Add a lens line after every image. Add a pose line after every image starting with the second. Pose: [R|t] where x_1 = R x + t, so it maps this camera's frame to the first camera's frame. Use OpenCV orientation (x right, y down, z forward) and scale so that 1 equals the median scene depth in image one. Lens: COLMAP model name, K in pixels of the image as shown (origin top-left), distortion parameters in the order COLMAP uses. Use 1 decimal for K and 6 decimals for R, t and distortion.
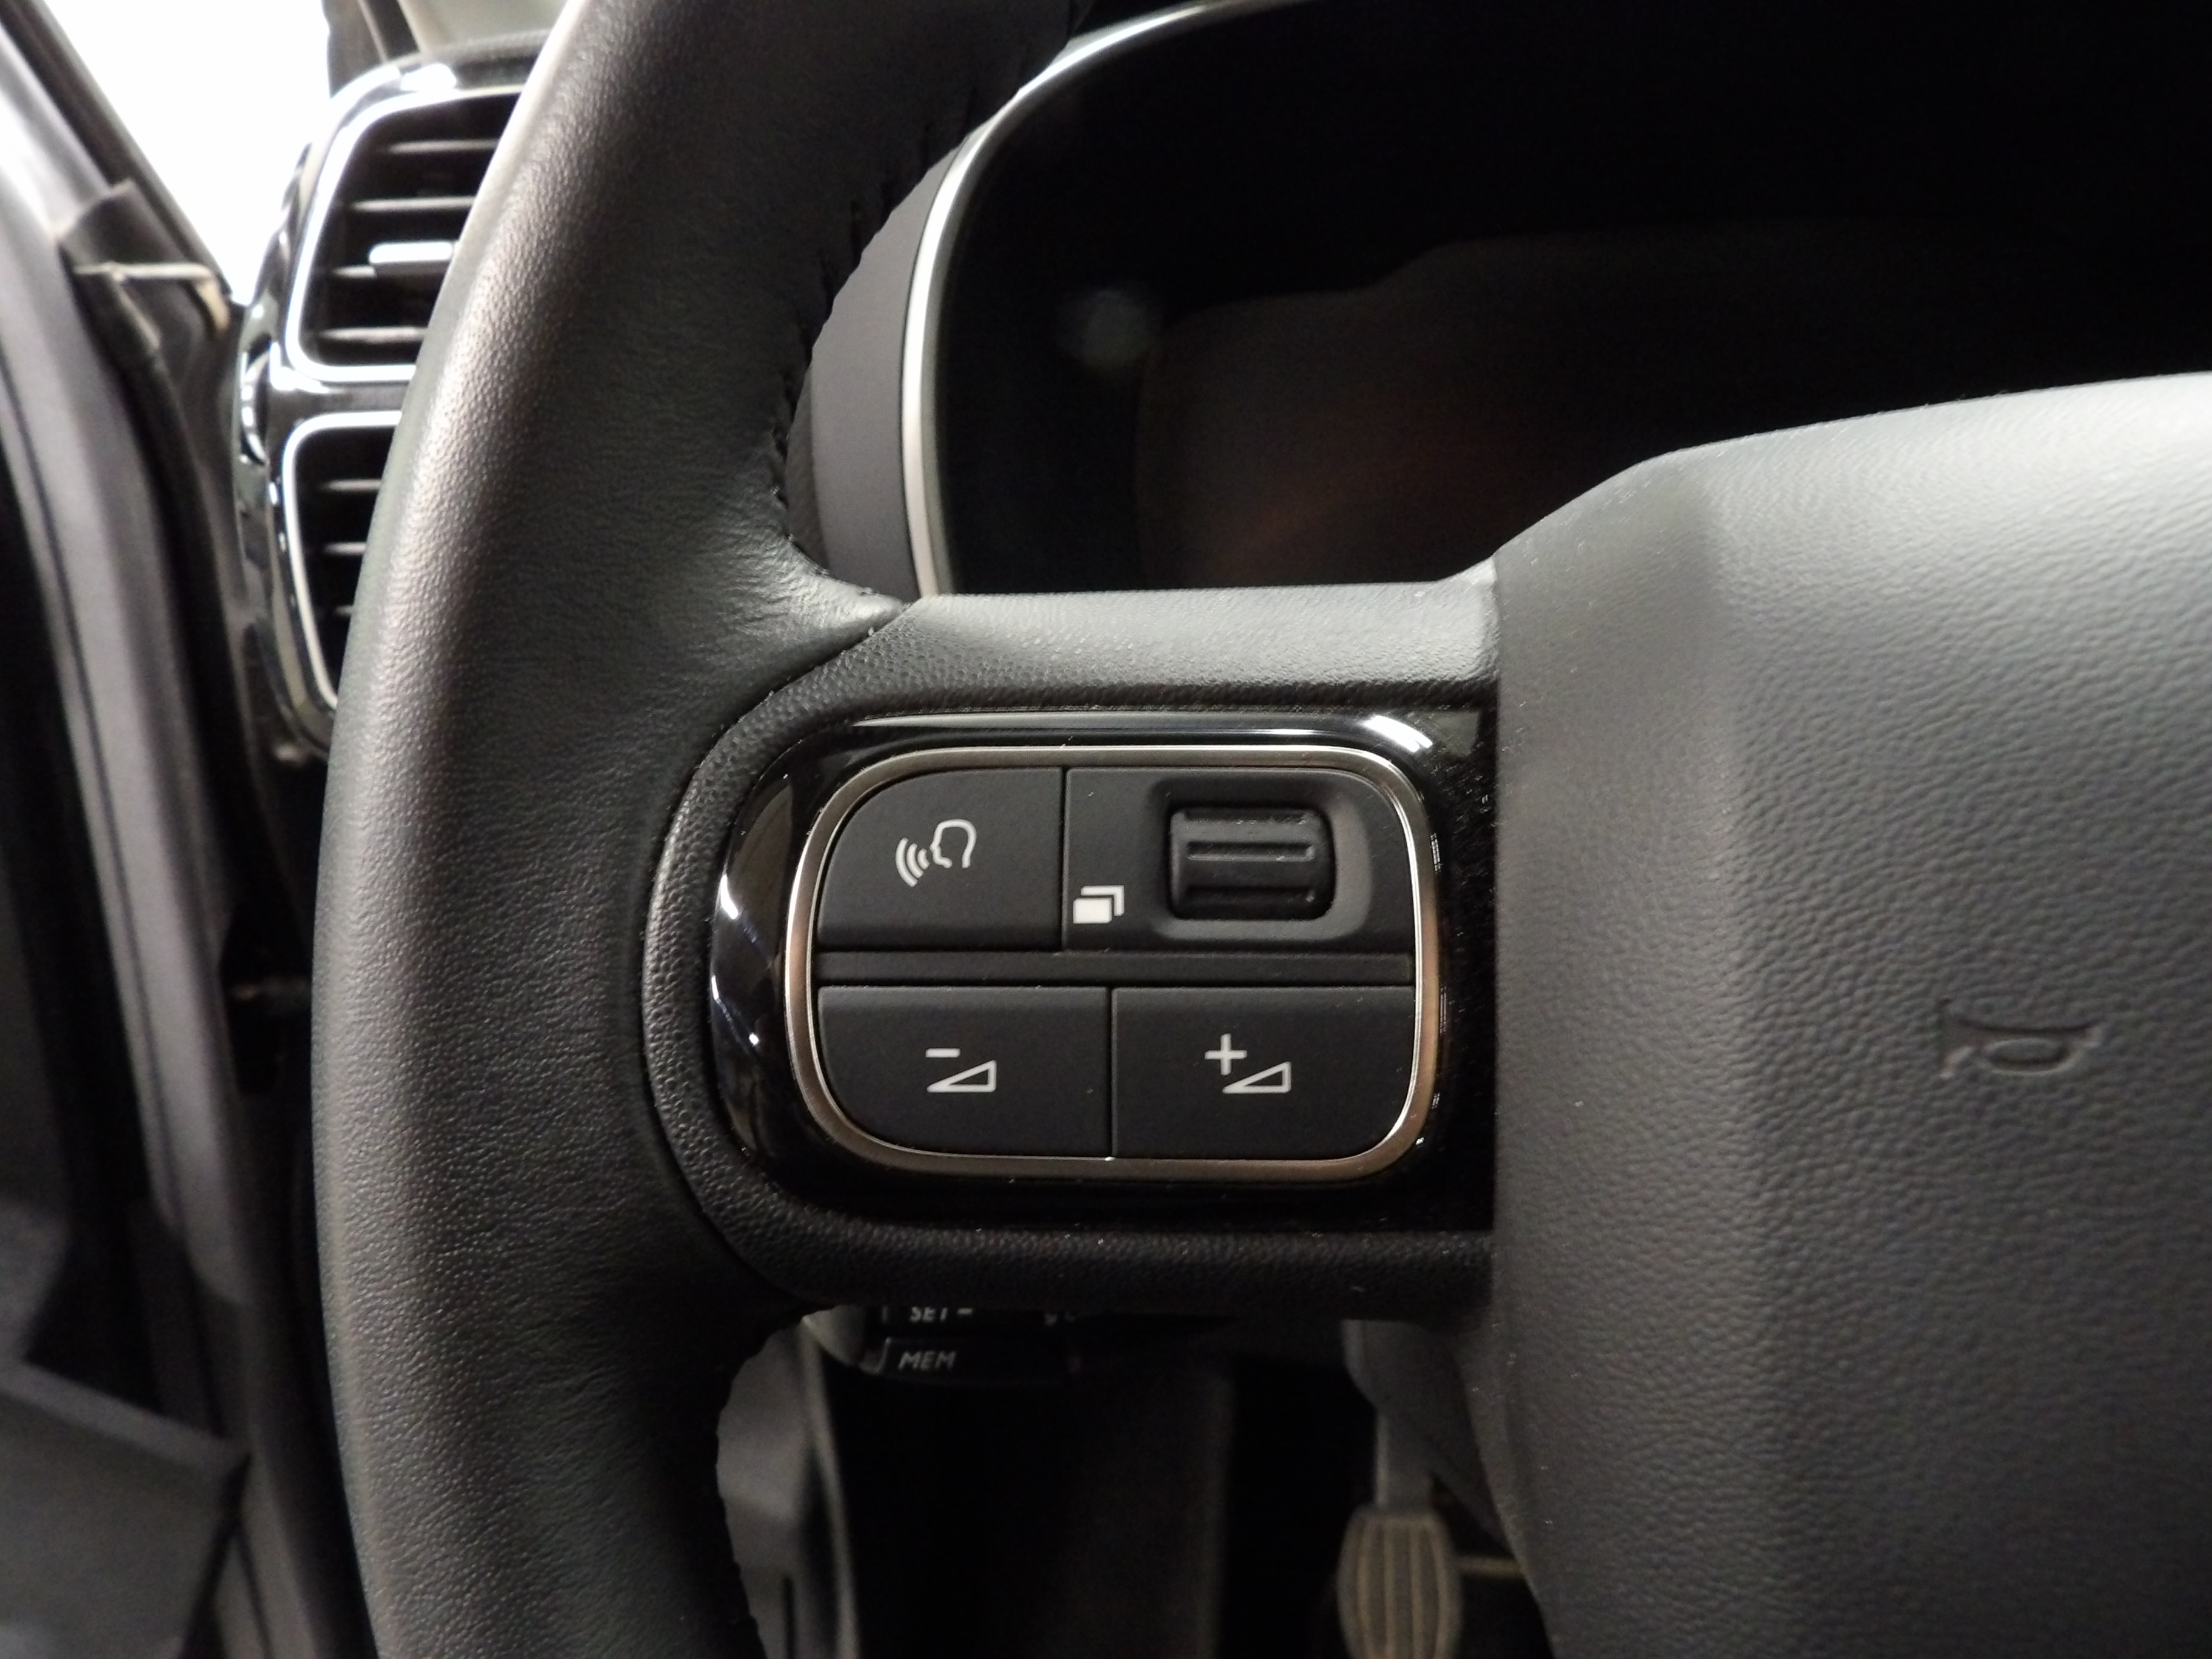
lens RADIAL K [[1589.3, 0, 1100.5], [0, 1589.3, 811.0], [0, 0, 1]] dist [-0.034626, 0.044137]
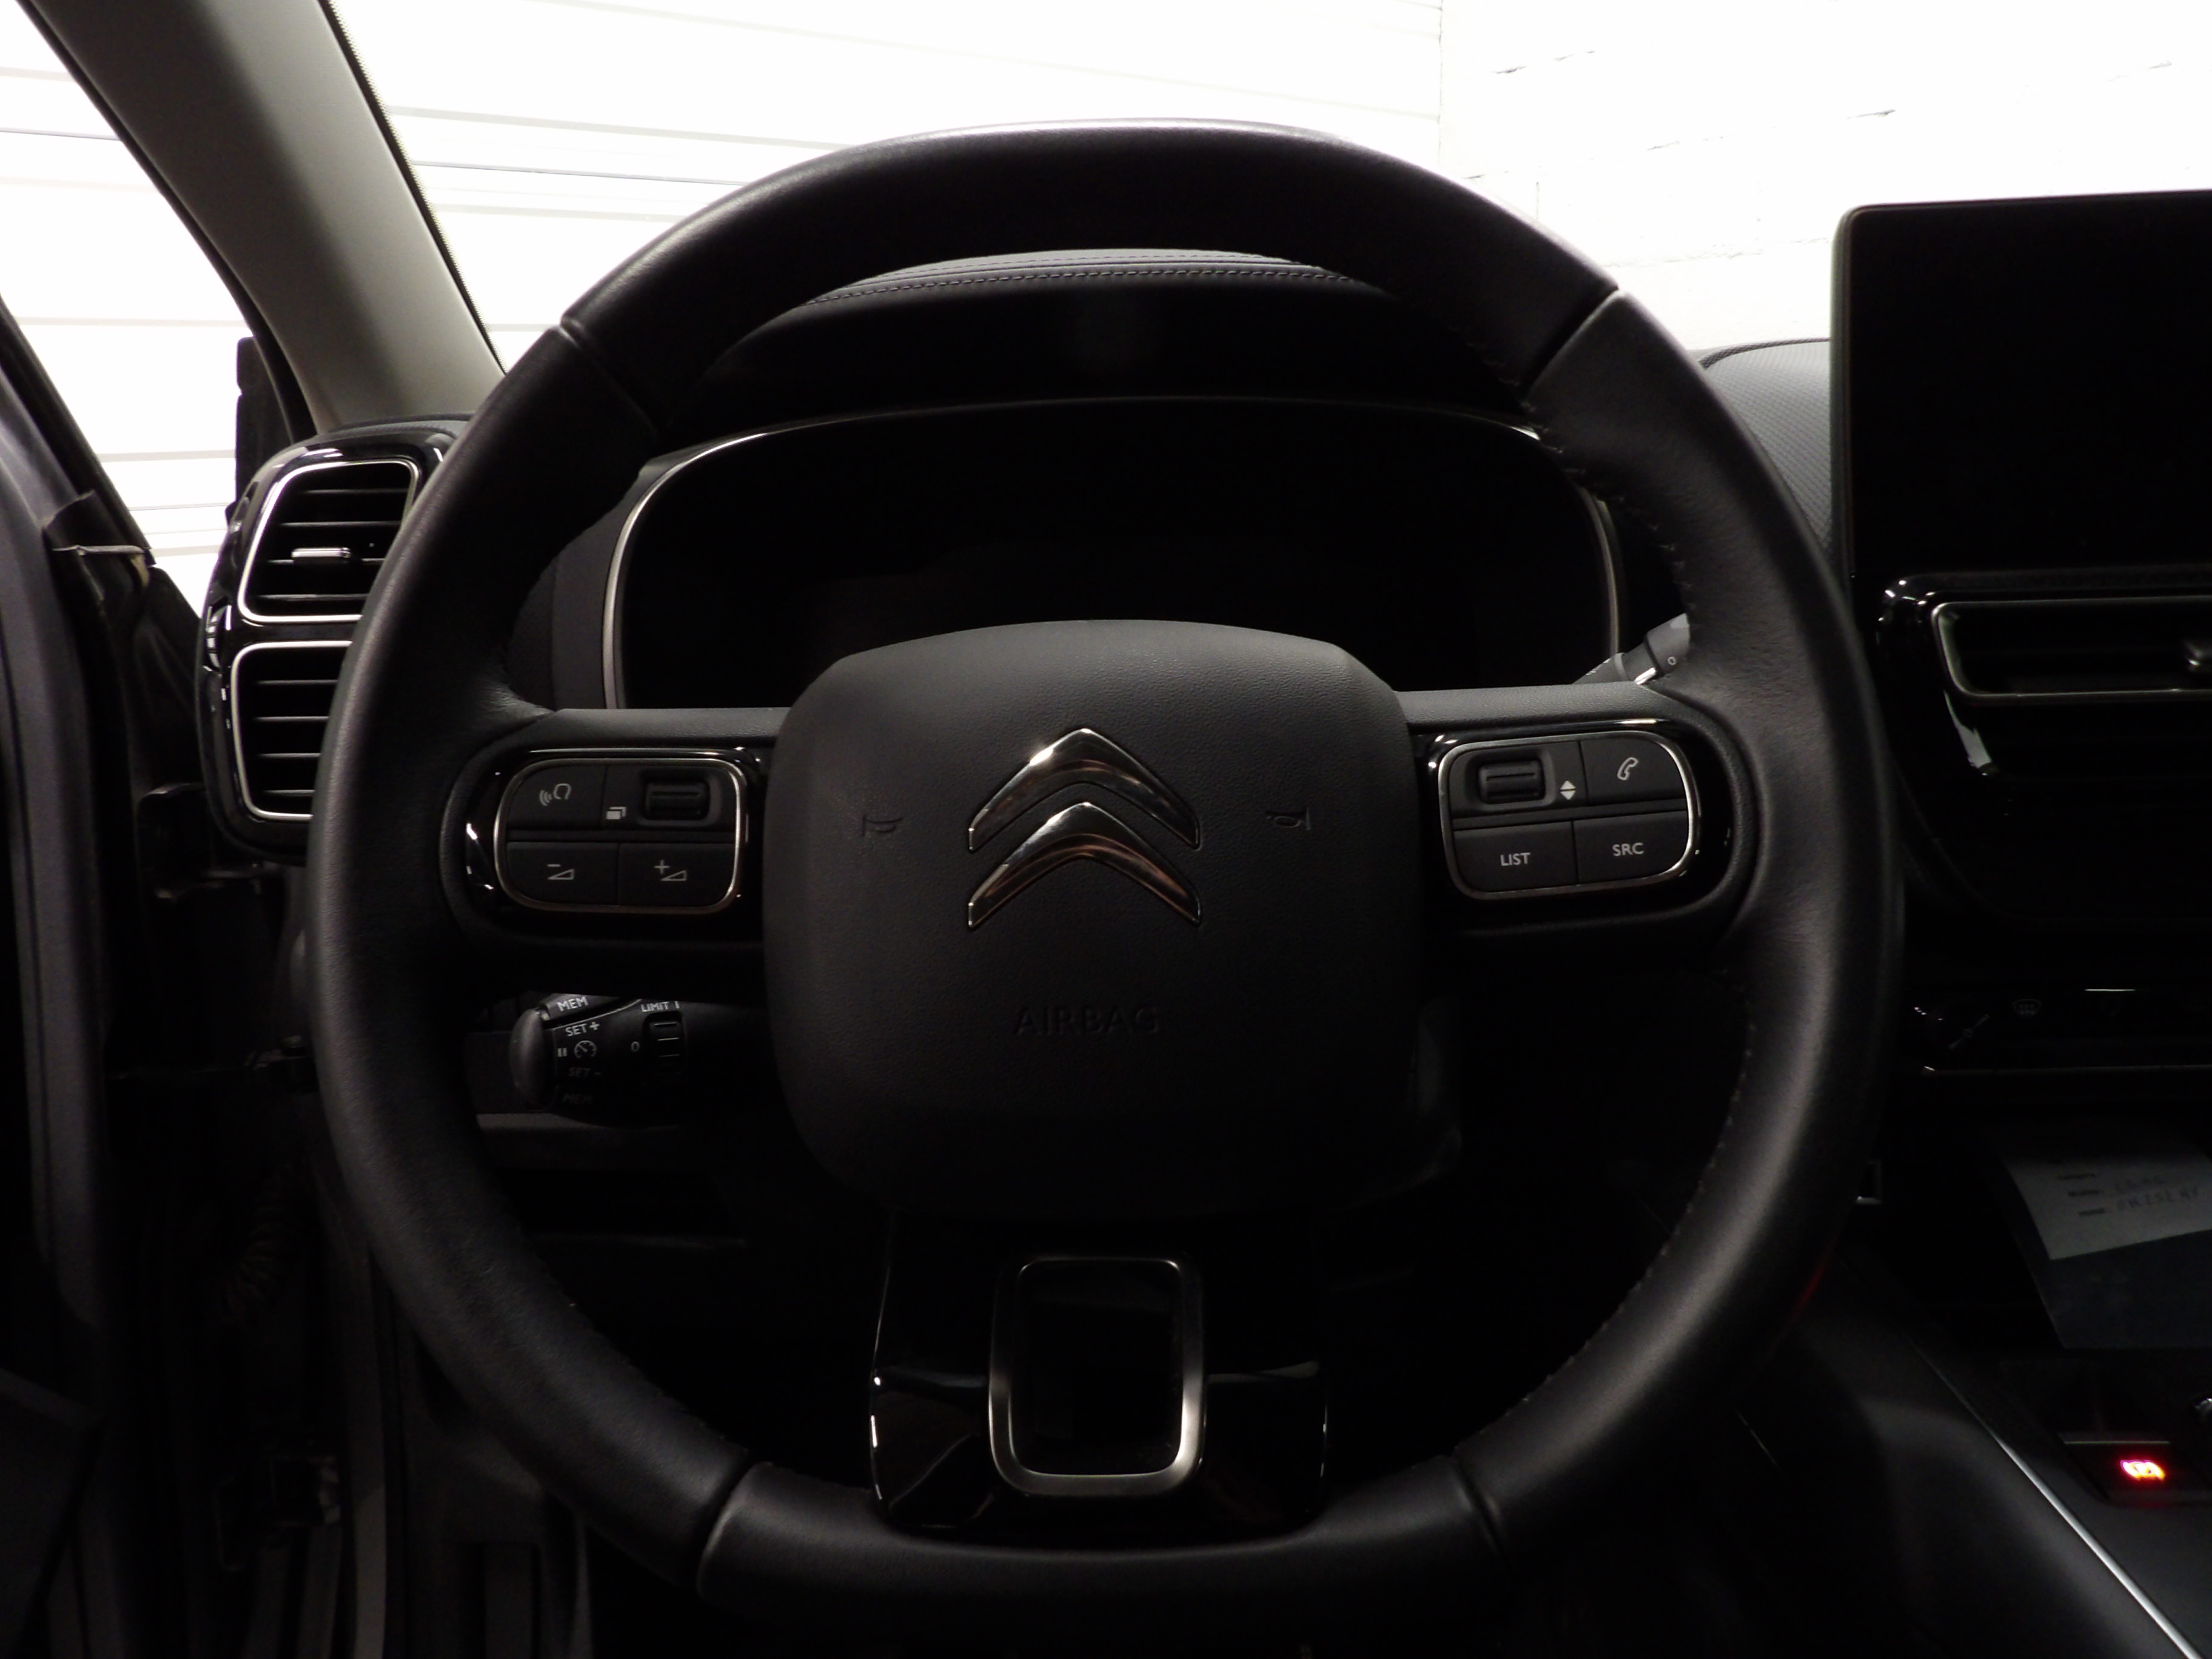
lens RADIAL K [[1589.3, 0, 1147.2], [0, 1589.3, 819.0], [0, 0, 1]] dist [-0.034626, 0.044137]
pose [[0.991053, 0.000802, 0.133466, 0.234296], [0.019857, 0.987967, -0.153383, 0.219067], [-0.131983, 0.154661, 0.979112, -0.771538]]
